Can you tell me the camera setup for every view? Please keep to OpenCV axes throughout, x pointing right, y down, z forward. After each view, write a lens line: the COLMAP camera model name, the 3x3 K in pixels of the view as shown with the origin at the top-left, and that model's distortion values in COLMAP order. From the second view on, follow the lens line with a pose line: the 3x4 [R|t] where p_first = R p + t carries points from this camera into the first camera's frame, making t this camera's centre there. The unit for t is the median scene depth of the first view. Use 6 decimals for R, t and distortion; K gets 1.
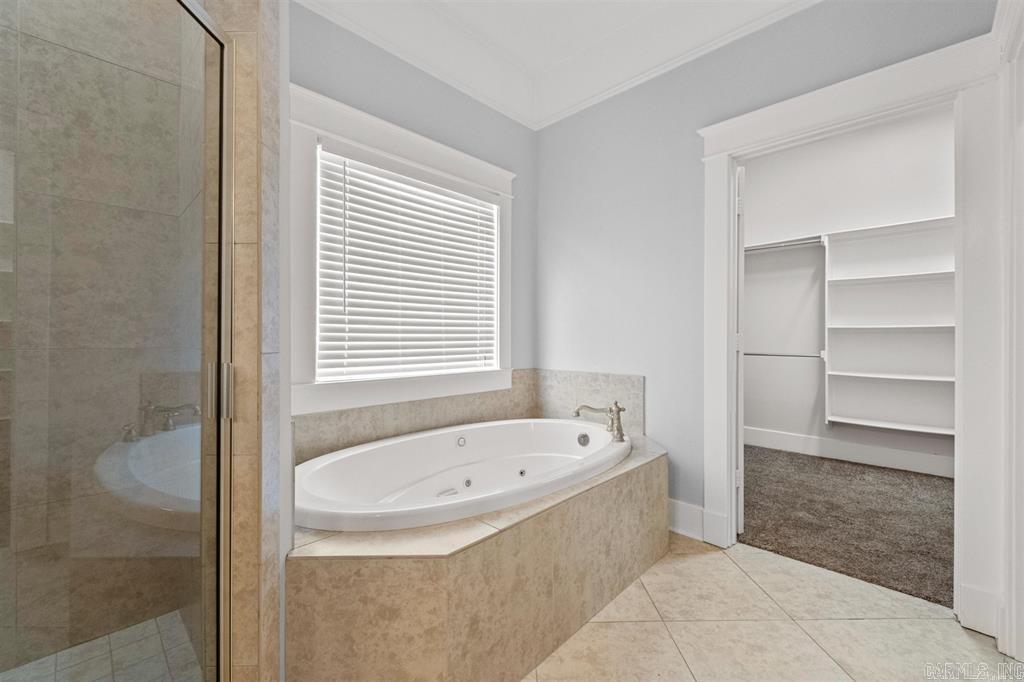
lens RADIAL K [[420.9, 0, 513.2], [0, 420.9, 338.4], [0, 0, 1]] dist [0.000580, -0.000084]
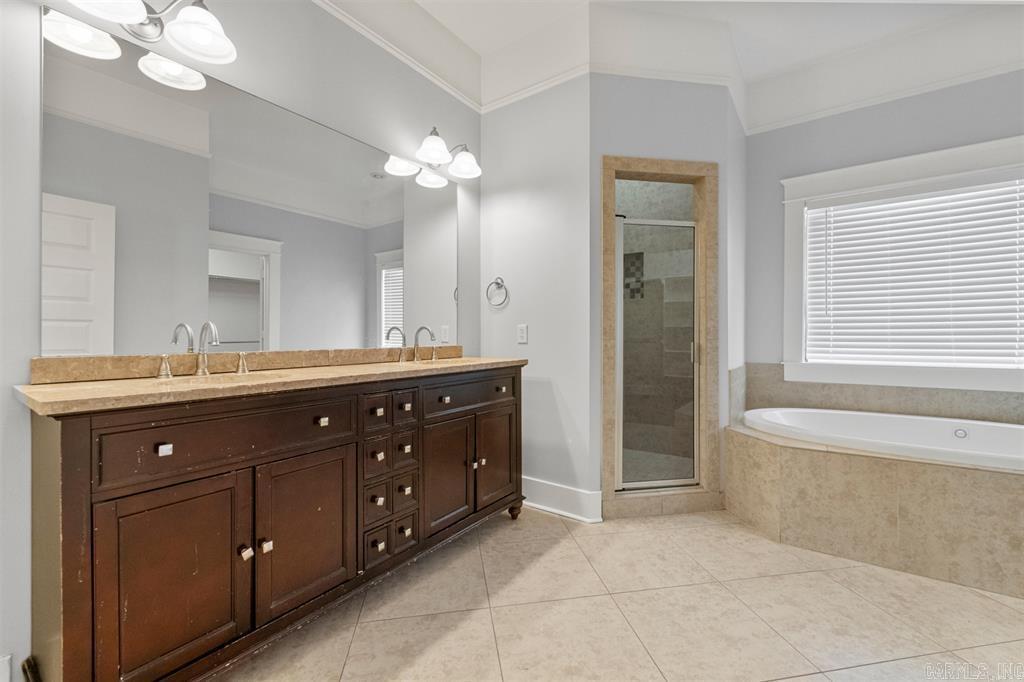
lens RADIAL K [[420.9, 0, 513.2], [0, 420.9, 338.4], [0, 0, 1]] dist [0.000580, -0.000084]
pose [[0.153325, 0.005267, -0.988162, 1.093922], [0.002613, 0.999980, 0.005735, 0.007605], [0.988172, -0.003462, 0.153308, -0.352591]]
